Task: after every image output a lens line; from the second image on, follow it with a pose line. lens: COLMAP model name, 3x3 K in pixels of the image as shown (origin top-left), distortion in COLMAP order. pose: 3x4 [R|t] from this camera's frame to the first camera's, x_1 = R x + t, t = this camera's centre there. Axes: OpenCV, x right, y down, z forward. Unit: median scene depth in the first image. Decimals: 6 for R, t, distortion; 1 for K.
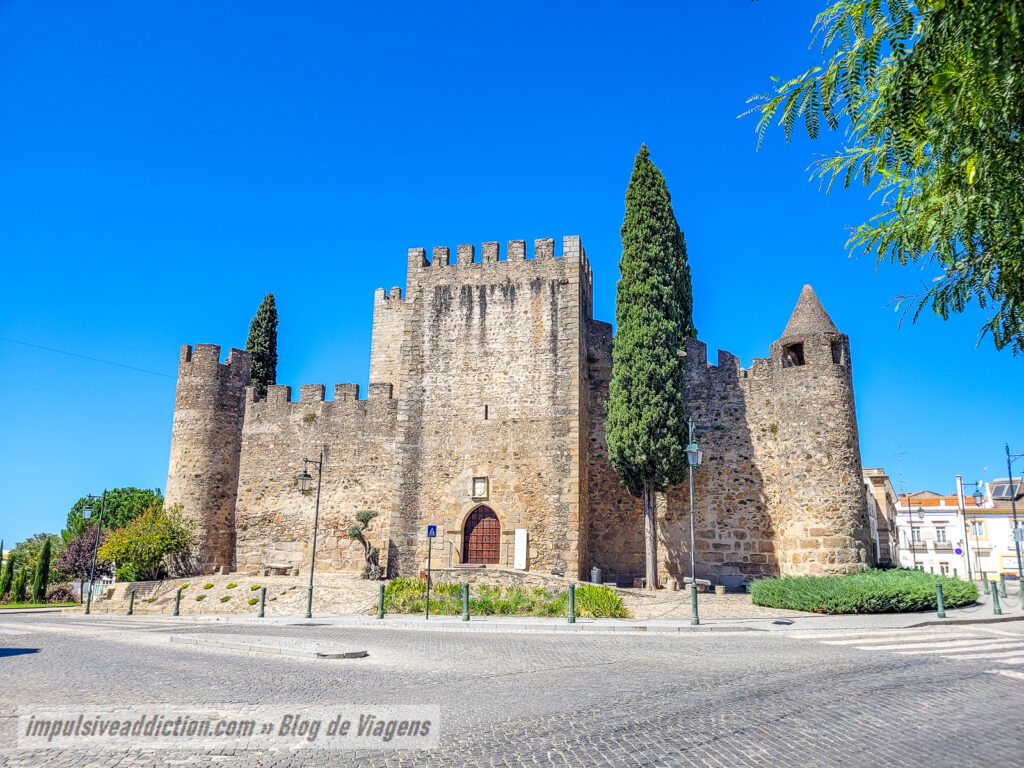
lens RADIAL K [[794.4, 0, 507.6], [0, 794.4, 356.1], [0, 0, 1]] dist [0.065138, -0.049685]
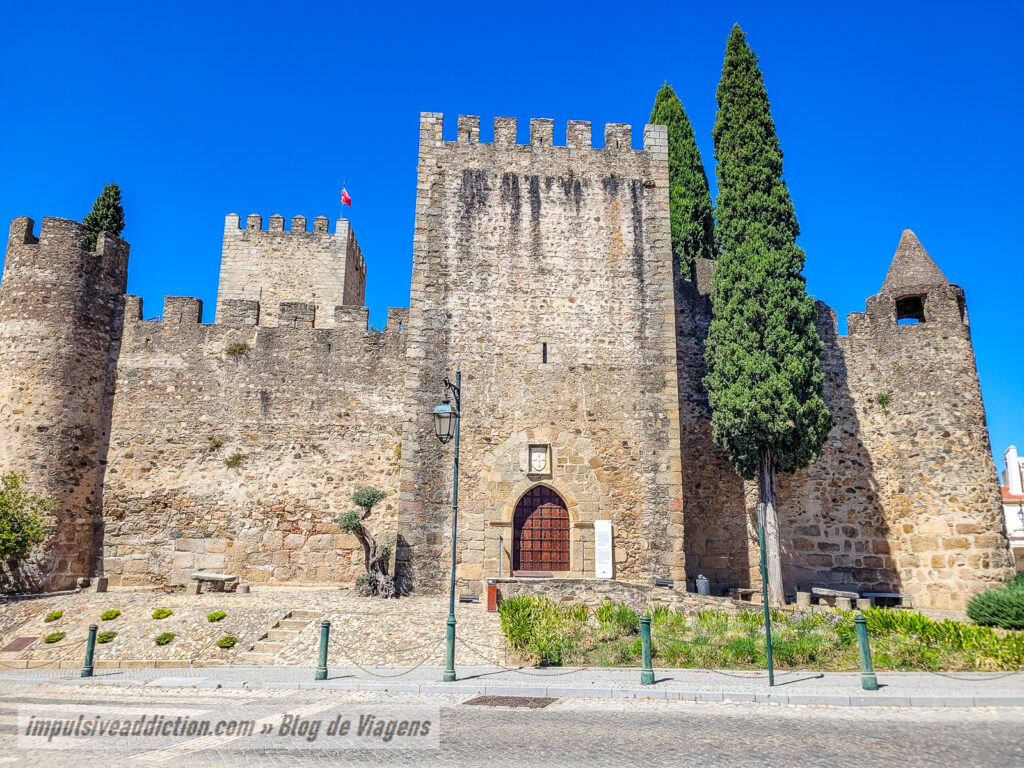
lens RADIAL K [[794.4, 0, 507.6], [0, 794.4, 356.1], [0, 0, 1]] dist [0.065138, -0.049685]
pose [[0.948772, 0.074615, 0.307026, -0.272950], [-0.074487, 0.997148, -0.012151, 0.085013], [-0.307057, -0.011341, 0.951624, 0.350230]]
